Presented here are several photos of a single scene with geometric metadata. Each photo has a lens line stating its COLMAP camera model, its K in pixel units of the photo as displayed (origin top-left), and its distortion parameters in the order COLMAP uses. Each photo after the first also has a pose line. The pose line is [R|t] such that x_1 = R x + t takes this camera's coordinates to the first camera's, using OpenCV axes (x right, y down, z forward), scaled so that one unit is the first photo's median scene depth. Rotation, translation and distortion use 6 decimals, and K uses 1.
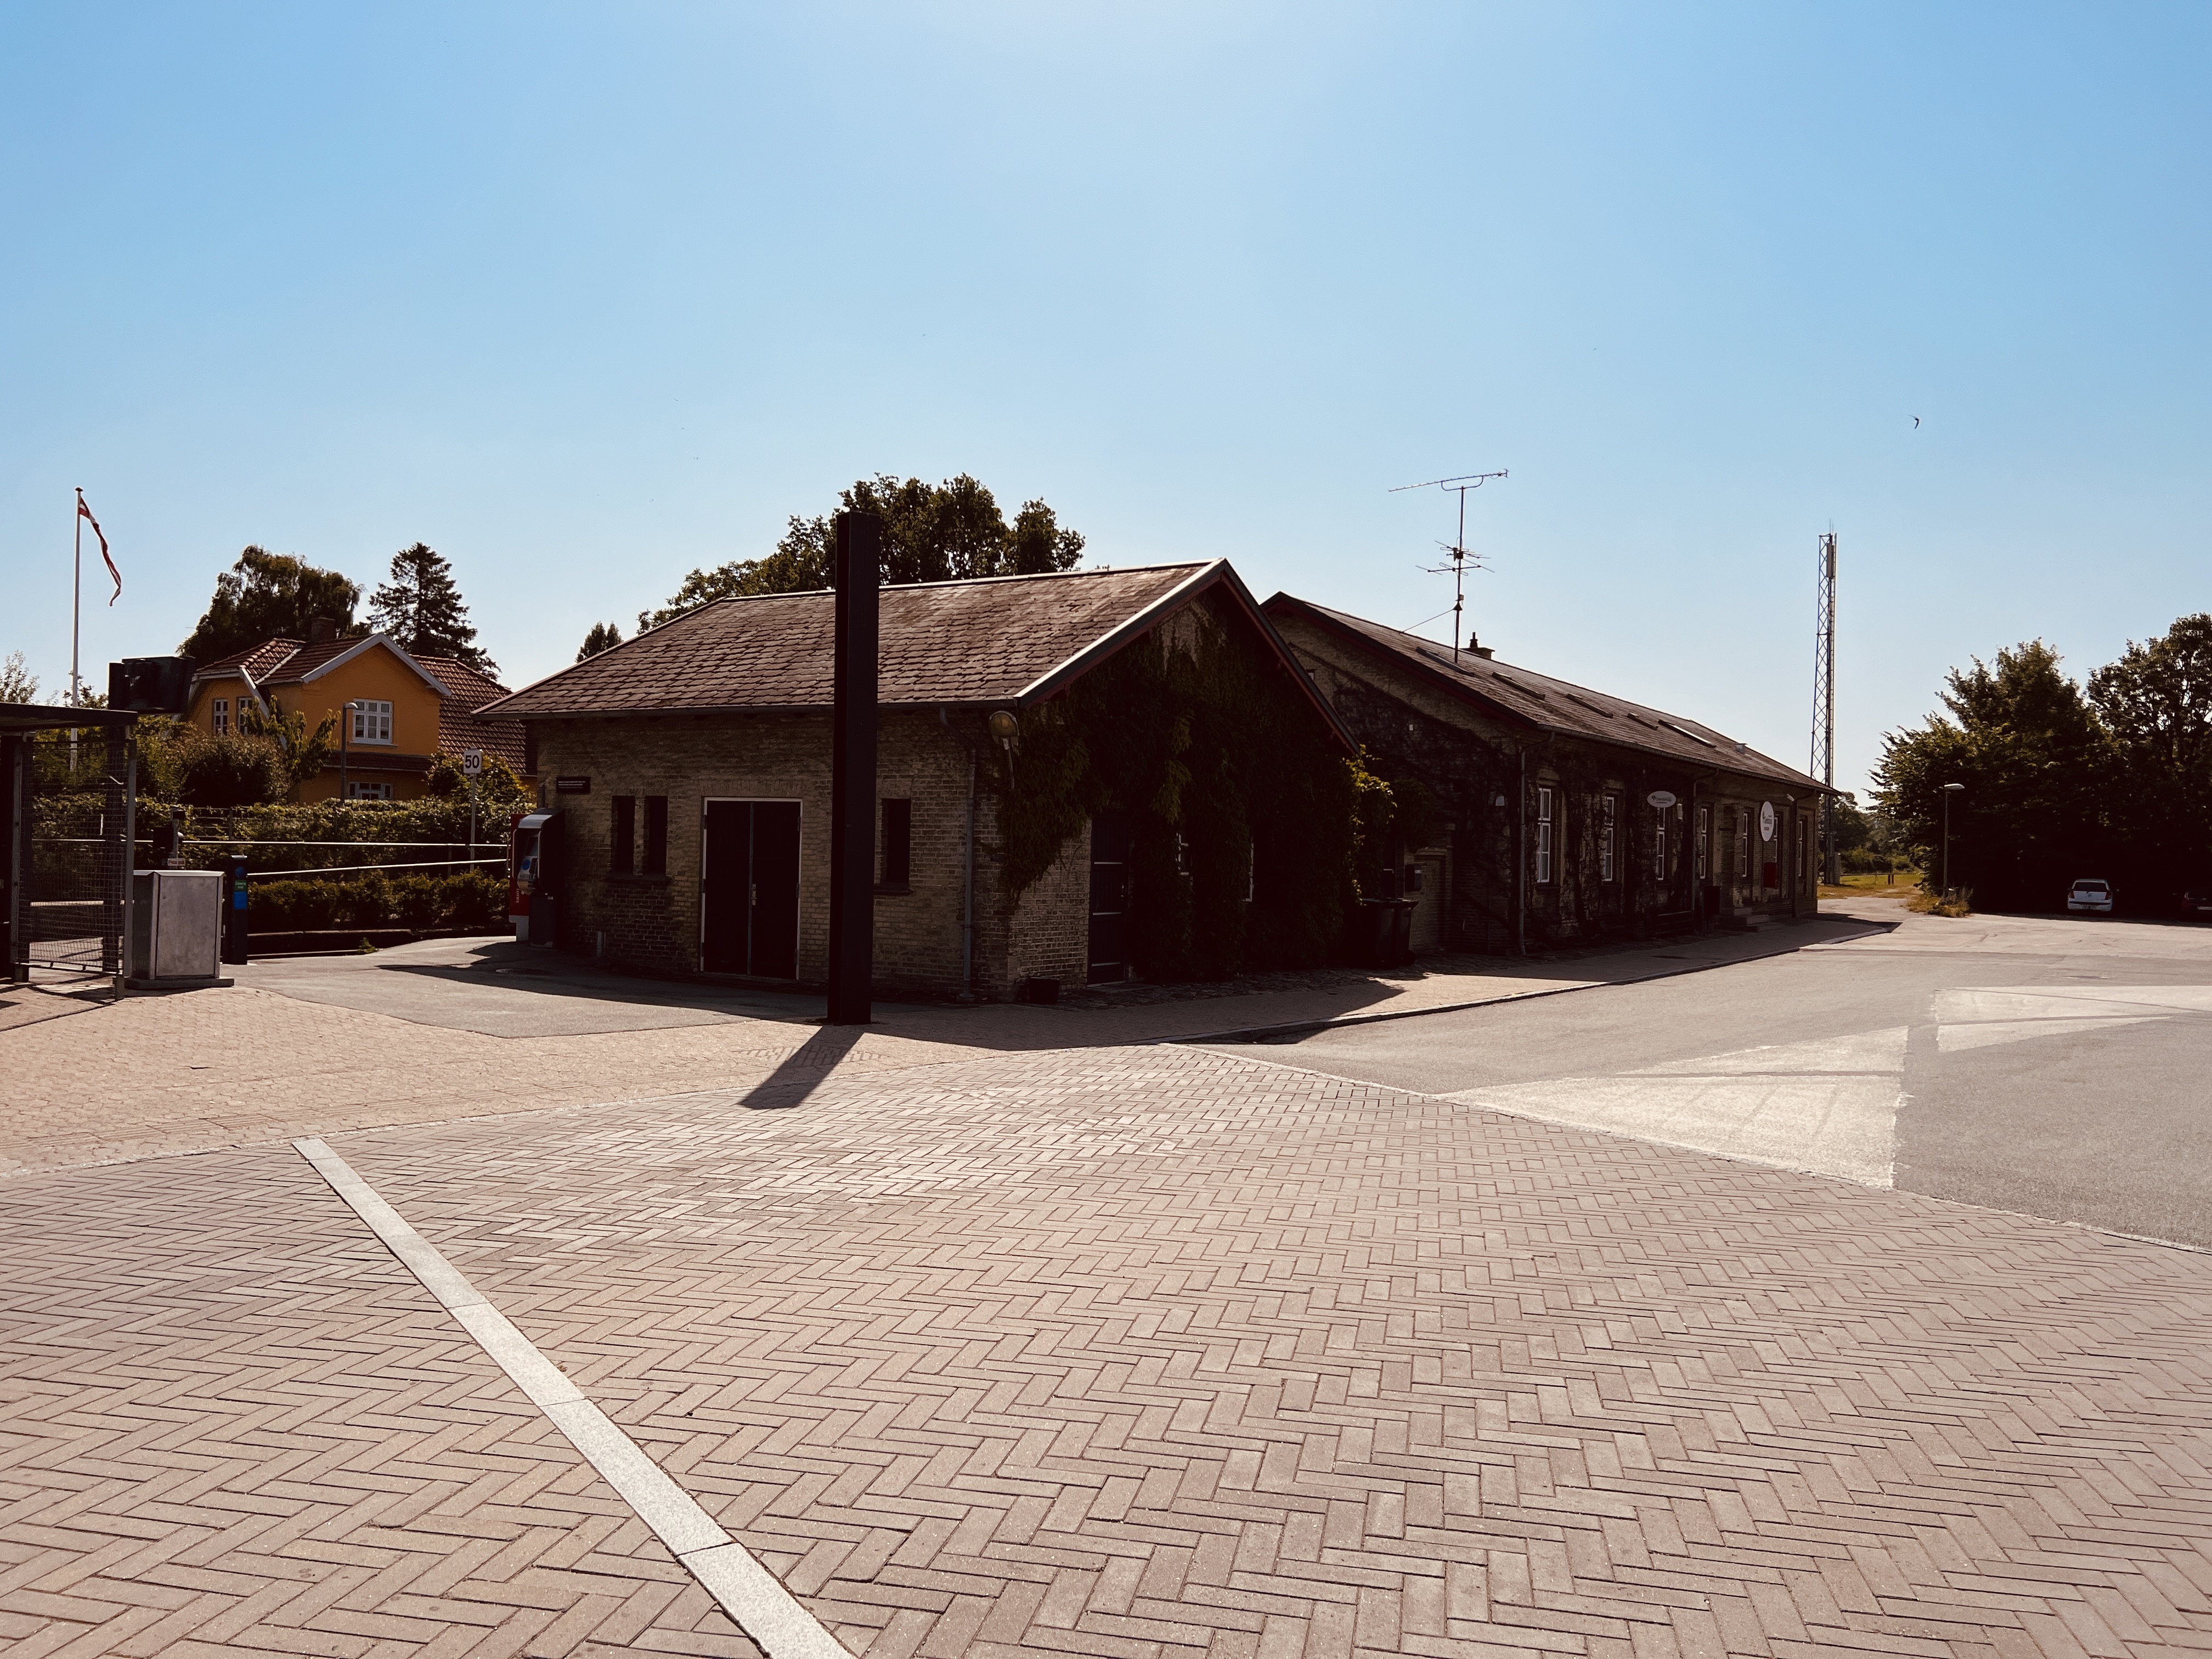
lens RADIAL K [[1676.6, 0, 1106.0], [0, 1676.6, 829.5], [0, 0, 1]] dist [0.105048, -0.117964]
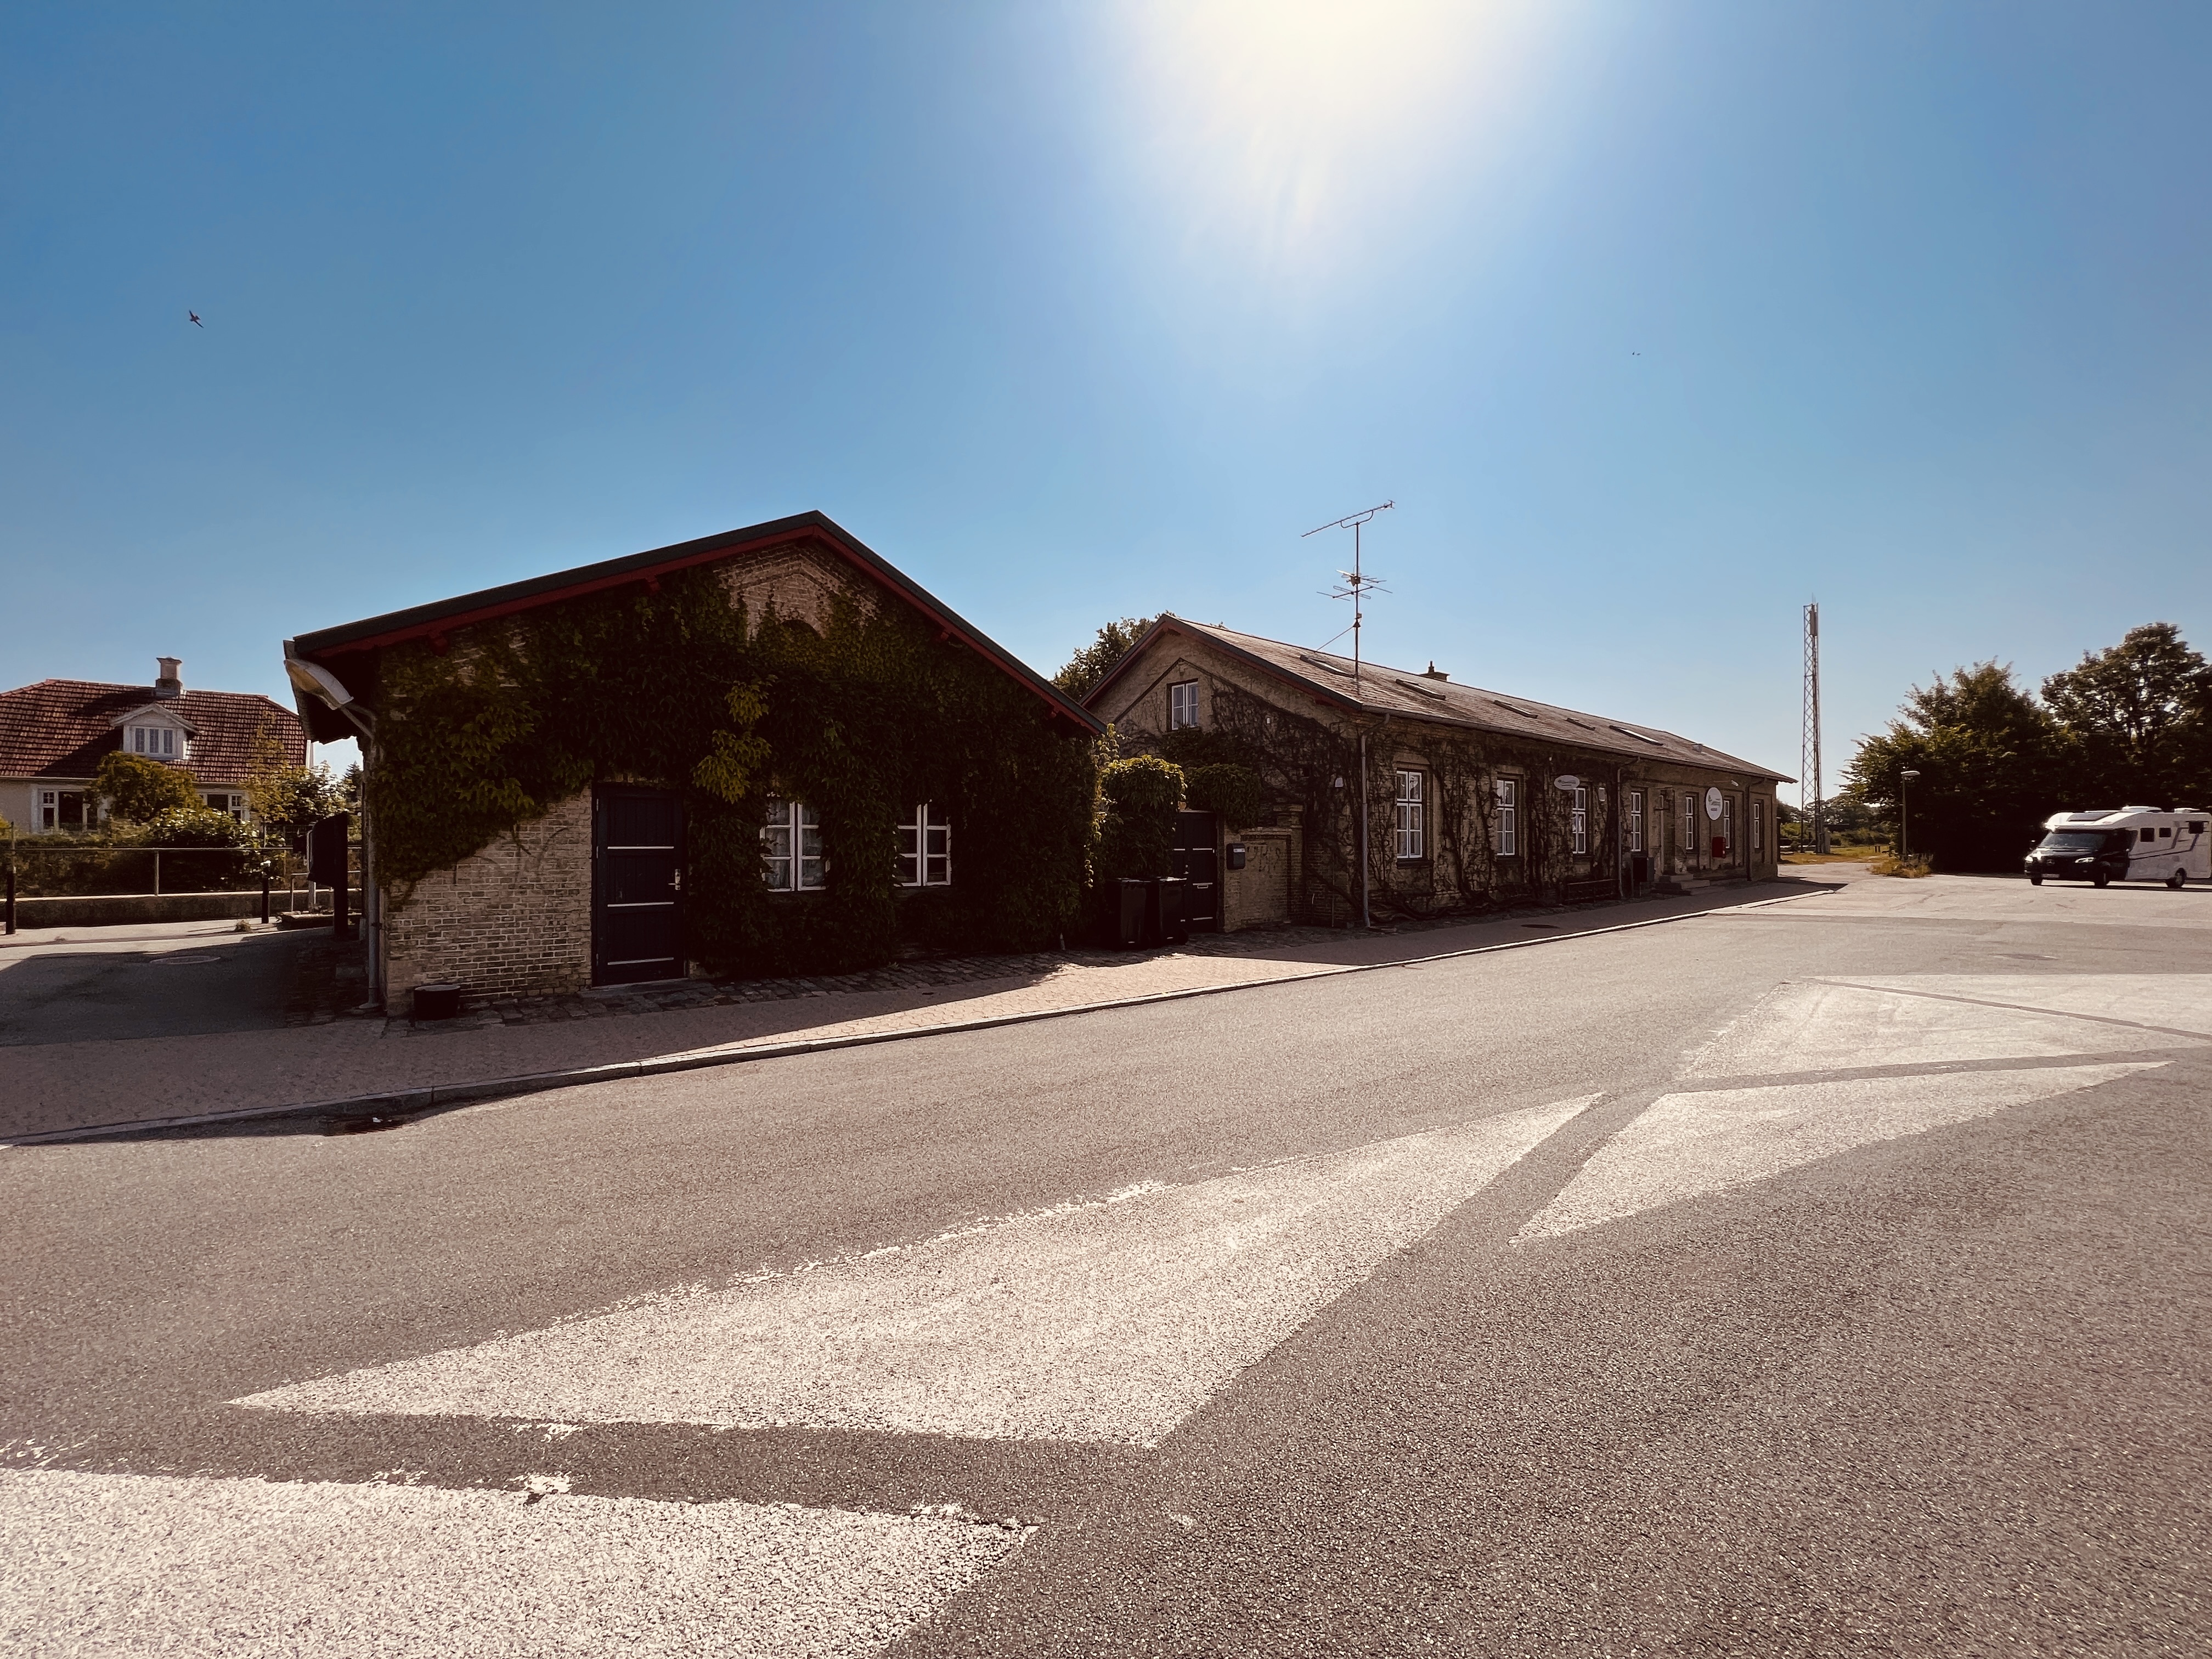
lens RADIAL K [[886.0, 0, 1106.0], [0, 886.0, 829.5], [0, 0, 1]] dist [0.003251, -0.000006]
pose [[0.955285, -0.028727, -0.294288, 0.160774], [0.026704, 0.999584, -0.010892, 0.009386], [0.294479, 0.002546, 0.955655, 0.264606]]
